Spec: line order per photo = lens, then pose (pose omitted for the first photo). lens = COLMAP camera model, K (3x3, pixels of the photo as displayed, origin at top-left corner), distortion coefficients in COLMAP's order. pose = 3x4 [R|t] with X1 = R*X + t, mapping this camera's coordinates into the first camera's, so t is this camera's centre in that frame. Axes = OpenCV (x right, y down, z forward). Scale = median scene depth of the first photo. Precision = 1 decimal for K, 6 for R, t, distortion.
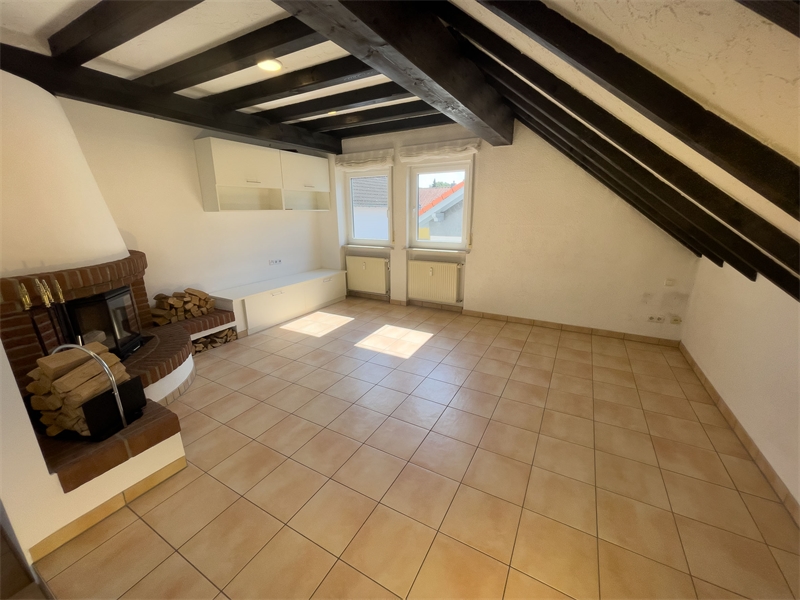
lens RADIAL K [[320.8, 0, 404.0], [0, 320.8, 303.4], [0, 0, 1]] dist [0.001973, 0.000886]
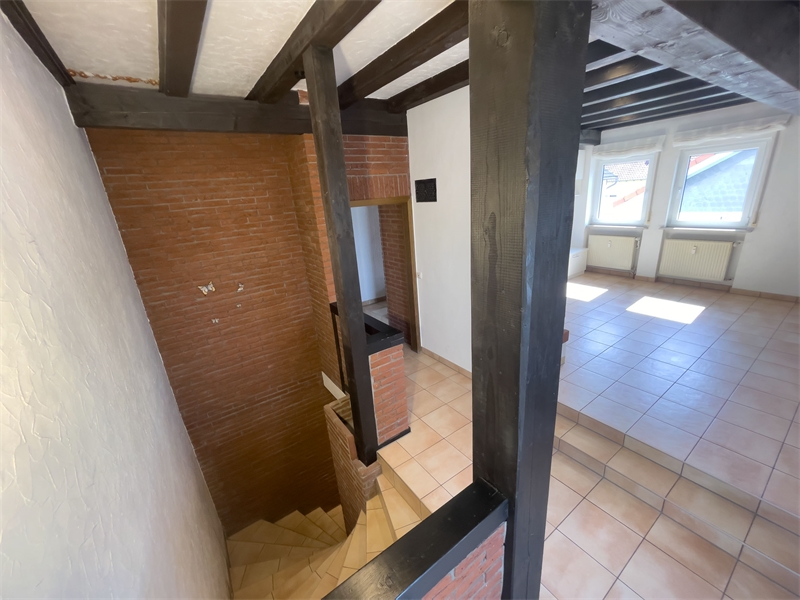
lens RADIAL K [[320.8, 0, 399.3], [0, 320.8, 295.1], [0, 0, 1]] dist [0.001973, 0.000886]
pose [[0.903049, 0.073737, -0.423161, -0.328514], [-0.056283, 0.996974, 0.053615, 0.046019], [0.425834, -0.024600, 0.904467, -0.356226]]
